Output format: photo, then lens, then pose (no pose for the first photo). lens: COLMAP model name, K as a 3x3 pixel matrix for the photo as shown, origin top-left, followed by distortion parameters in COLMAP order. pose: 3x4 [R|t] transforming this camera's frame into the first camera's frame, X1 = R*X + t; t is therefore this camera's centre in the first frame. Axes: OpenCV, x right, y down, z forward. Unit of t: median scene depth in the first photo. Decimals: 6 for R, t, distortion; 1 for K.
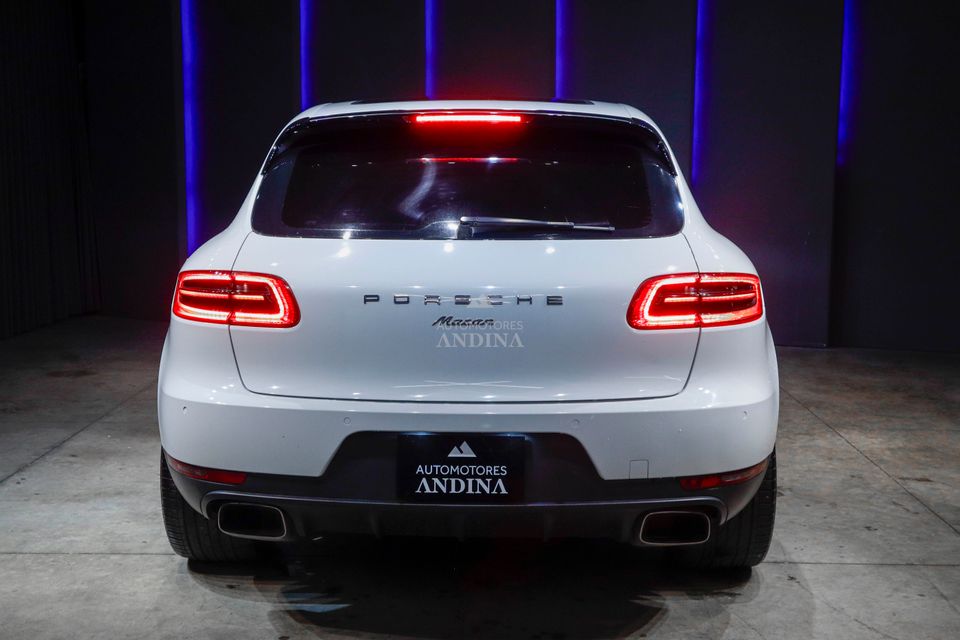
lens RADIAL K [[1257.6, 0, 466.6], [0, 1257.6, 324.0], [0, 0, 1]] dist [-0.003804, 0.000000]
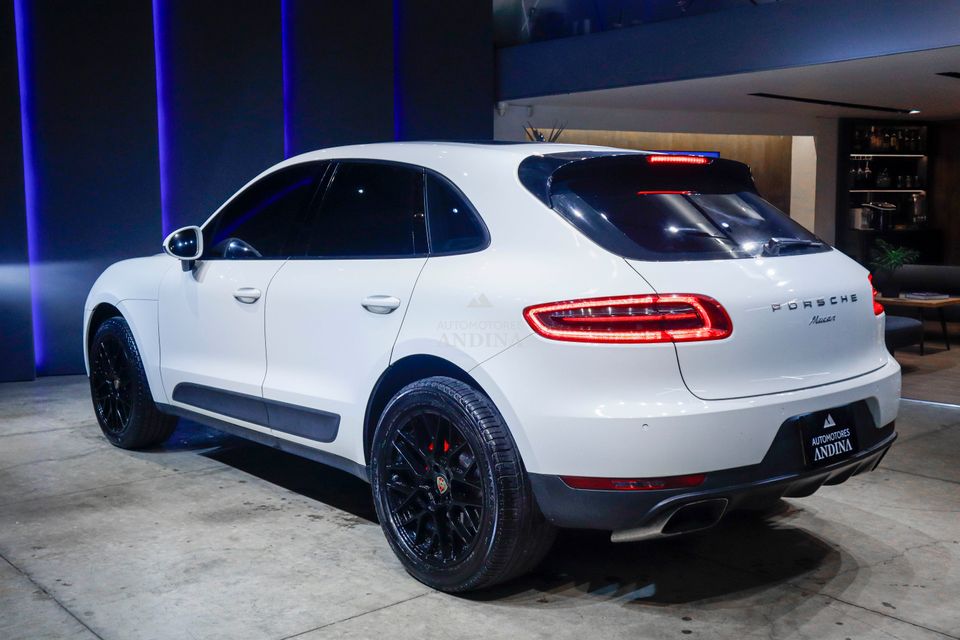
lens RADIAL K [[1055.5, 0, 480.5], [0, 1055.5, 320.0], [0, 0, 1]] dist [-0.008927, 0.000000]
pose [[0.728093, -0.080024, 0.680791, -0.938286], [0.097642, 0.995143, 0.012548, -0.046622], [-0.678489, 0.057338, 0.732370, 0.442110]]
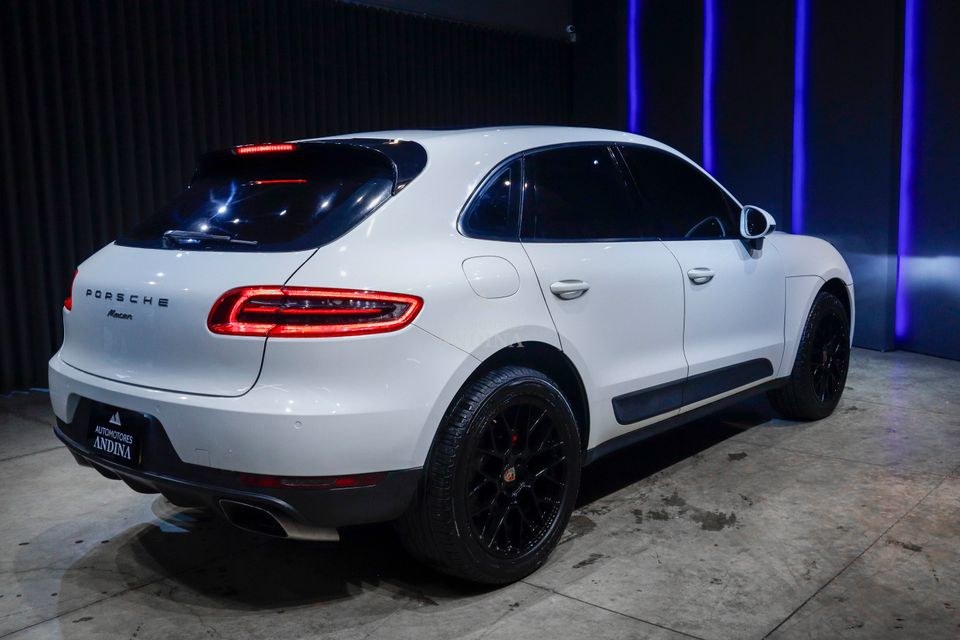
lens RADIAL K [[889.4, 0, 515.4], [0, 889.4, 315.6], [0, 0, 1]] dist [-0.054853, 0.000000]
pose [[0.797291, 0.066036, -0.599971, 0.796913], [-0.077173, 0.996992, 0.007180, -0.036335], [0.598641, 0.040577, 0.799989, 0.521085]]
